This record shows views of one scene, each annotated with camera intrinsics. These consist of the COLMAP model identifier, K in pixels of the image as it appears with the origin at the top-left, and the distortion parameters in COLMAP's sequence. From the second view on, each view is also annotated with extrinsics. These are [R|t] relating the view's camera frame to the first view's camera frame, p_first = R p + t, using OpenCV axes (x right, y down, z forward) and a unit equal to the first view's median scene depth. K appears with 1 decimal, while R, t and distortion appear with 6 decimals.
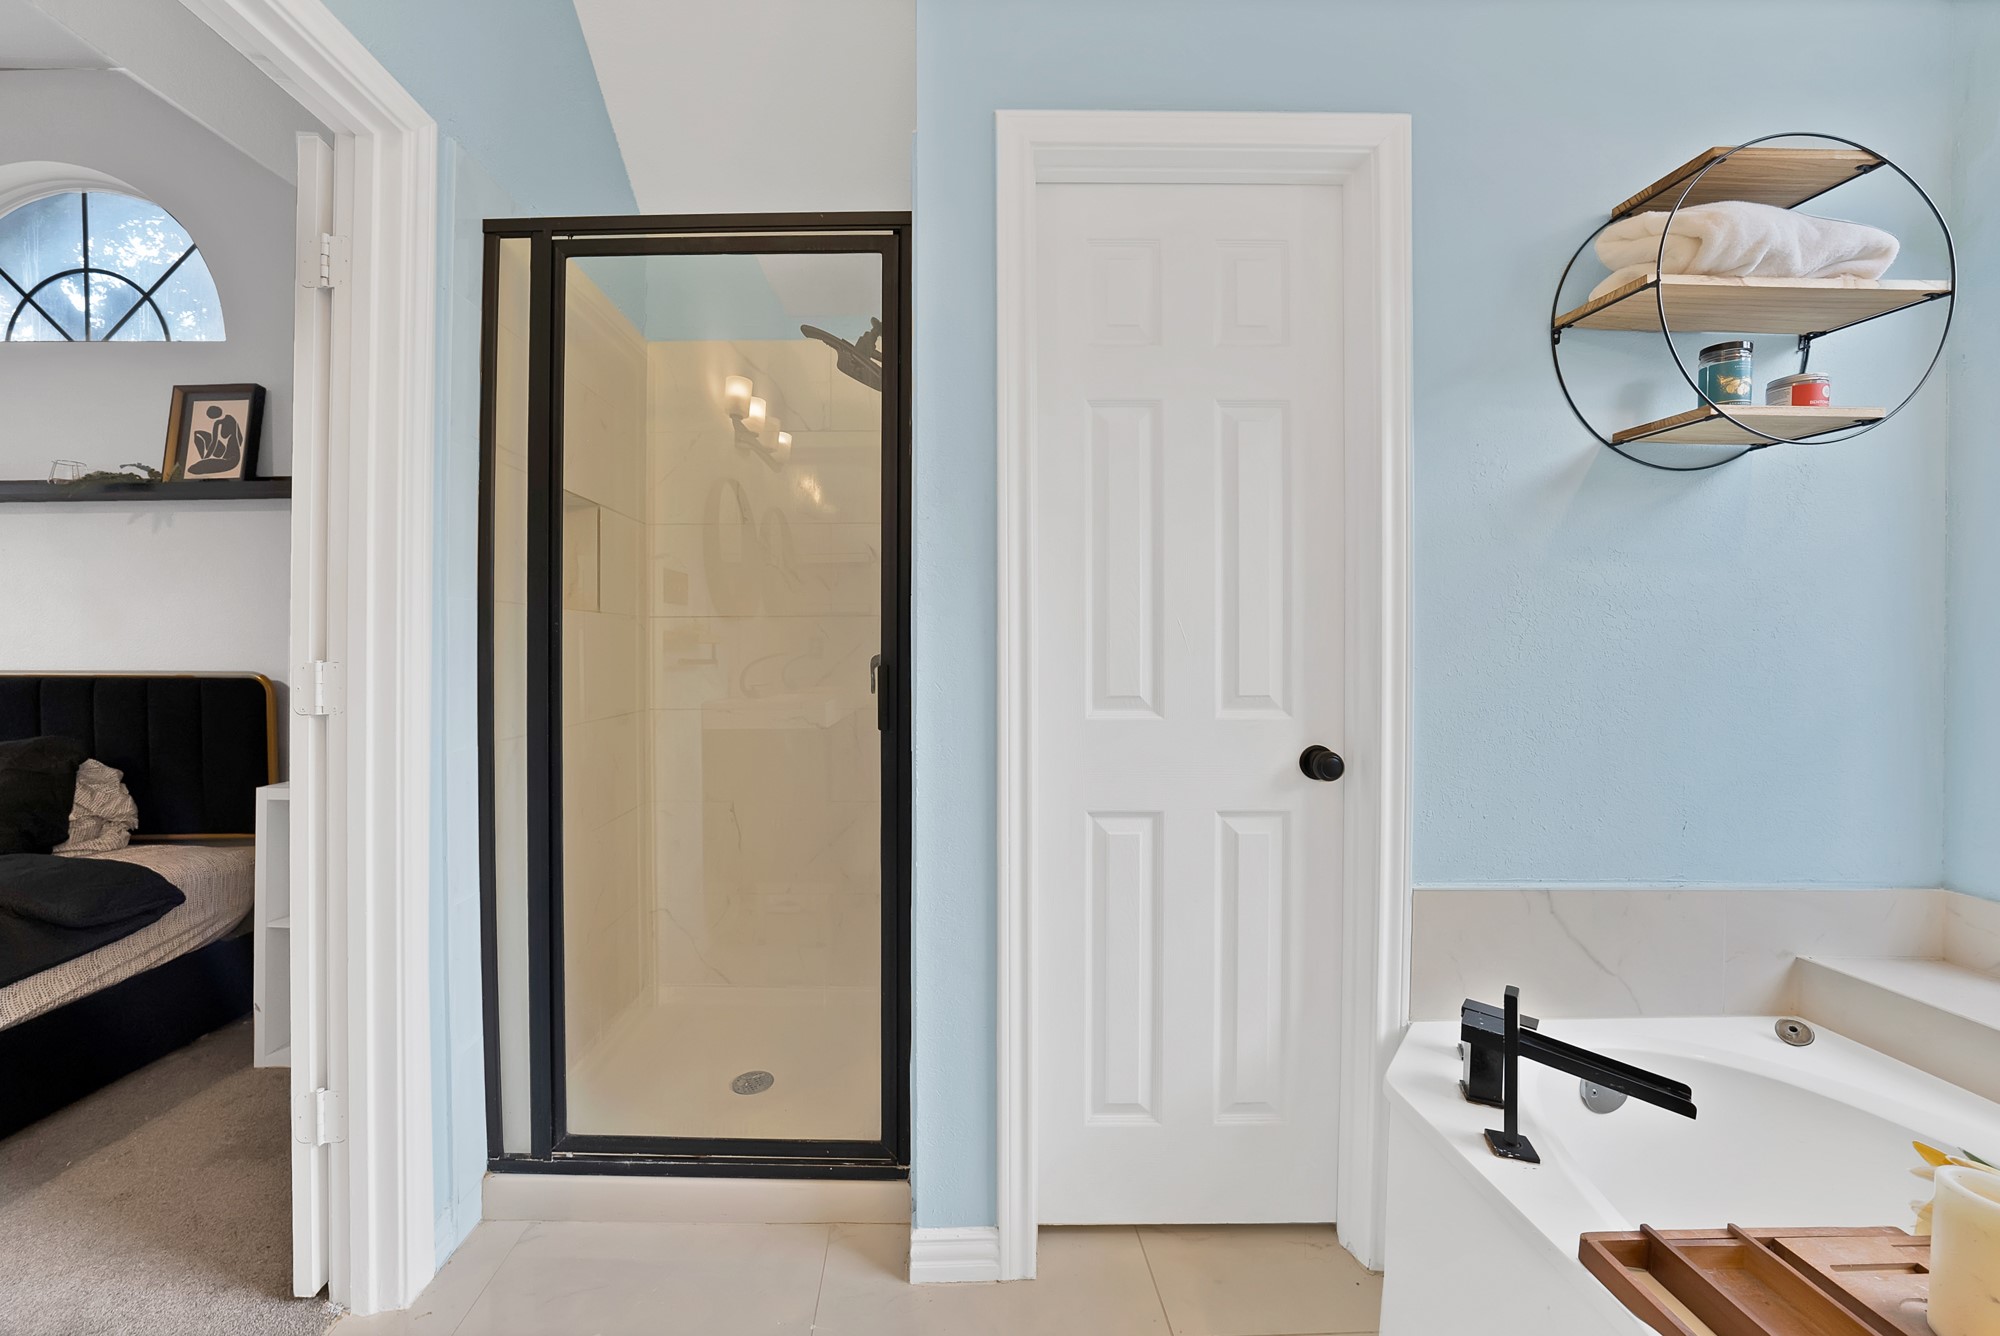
lens RADIAL K [[732.6, 0, 953.1], [0, 732.6, 648.9], [0, 0, 1]] dist [-0.023441, 0.005787]
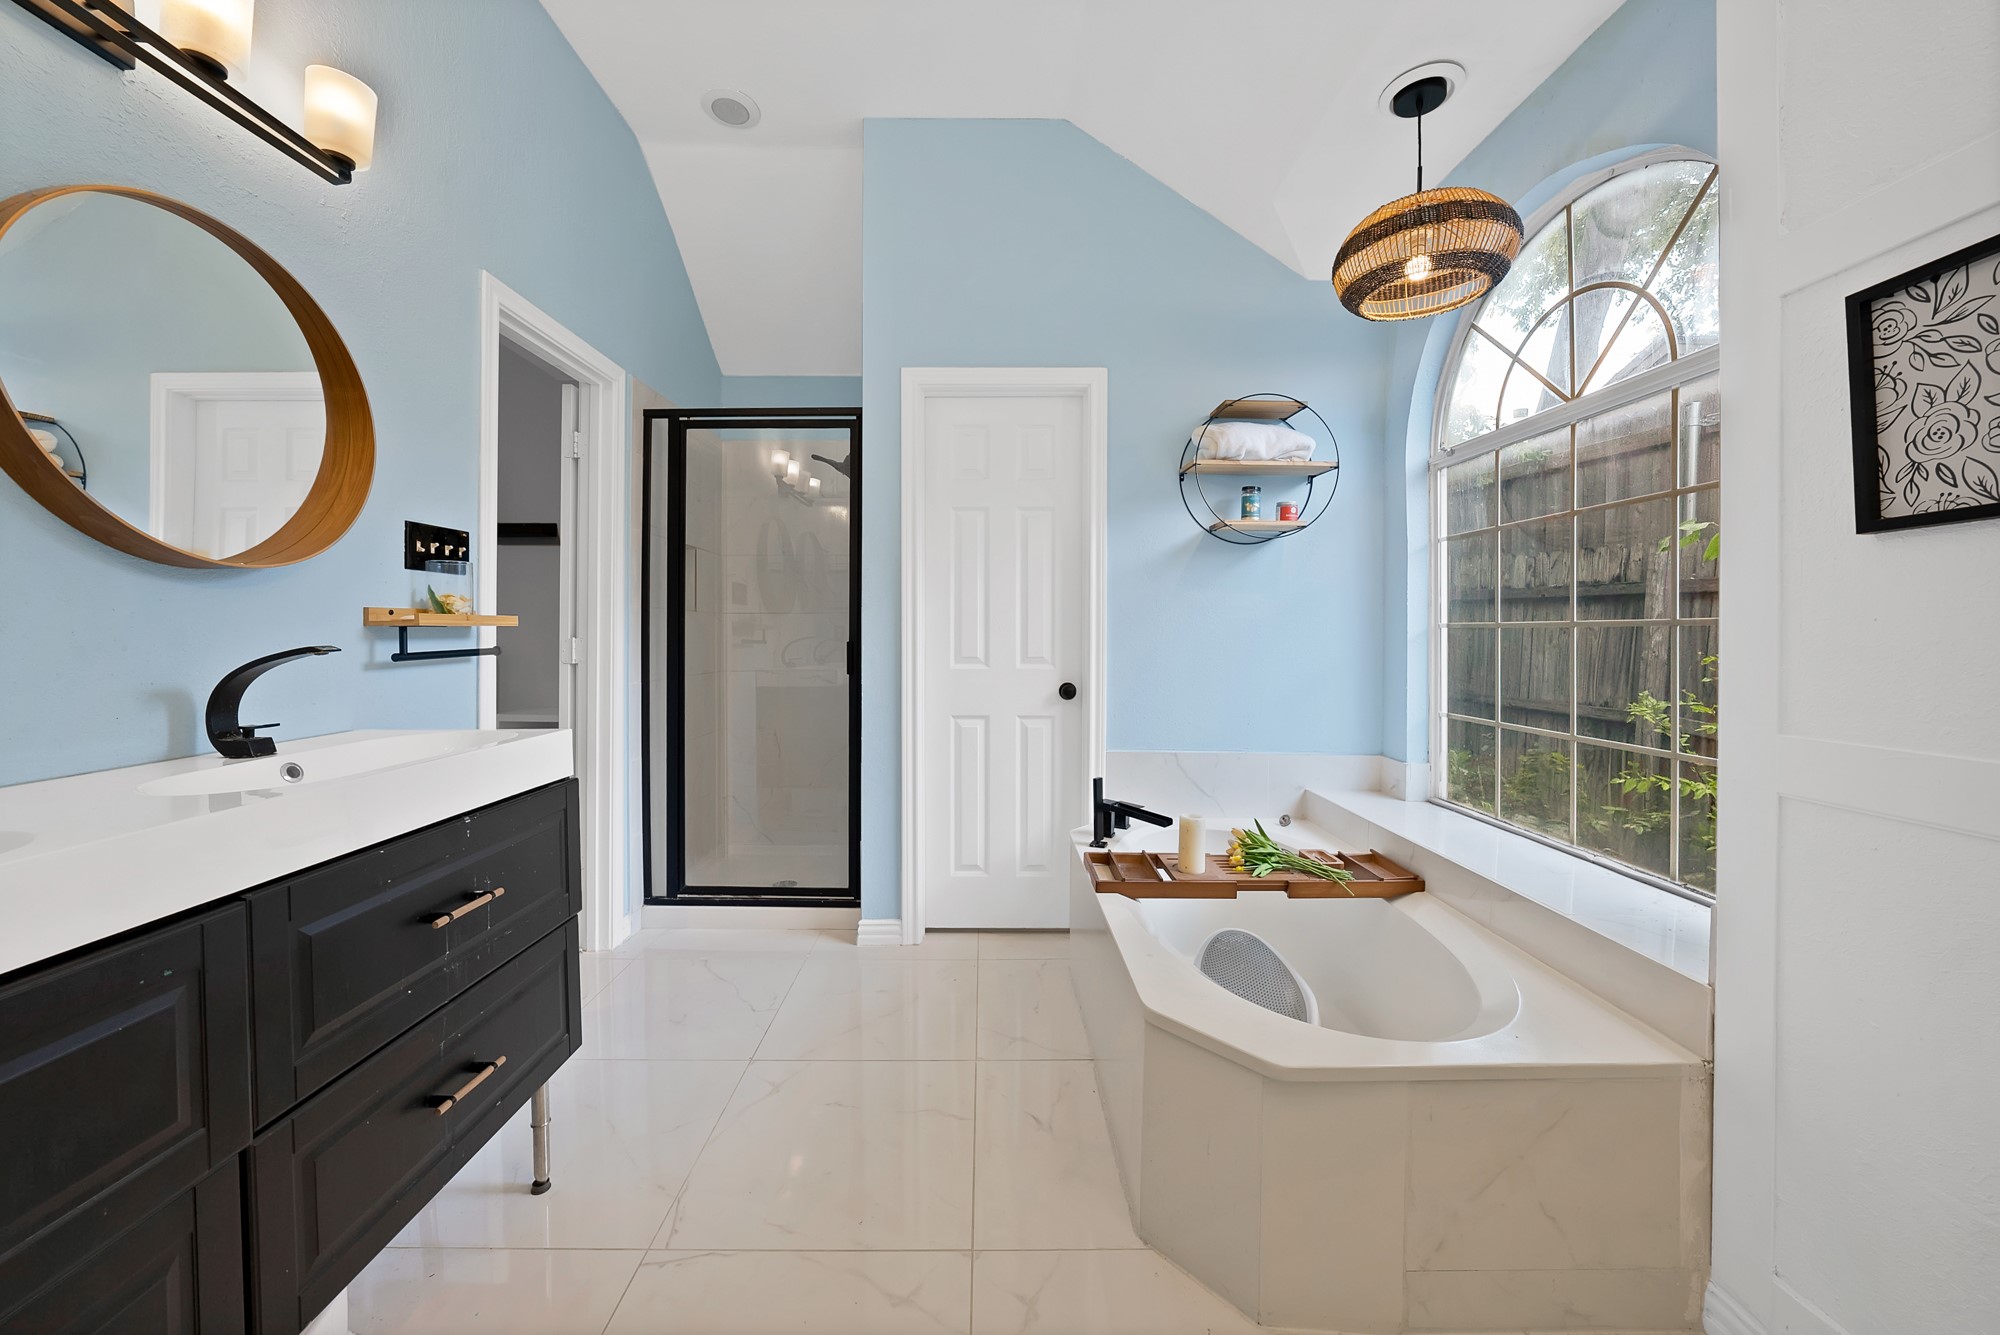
lens RADIAL K [[772.3, 0, 1001.8], [0, 772.3, 634.7], [0, 0, 1]] dist [0.000403, 0.000026]
pose [[0.999841, 0.002586, -0.017621, 0.356021], [-0.002582, 0.999997, 0.000266, 0.002959], [0.017622, -0.000220, 0.999845, -1.085705]]
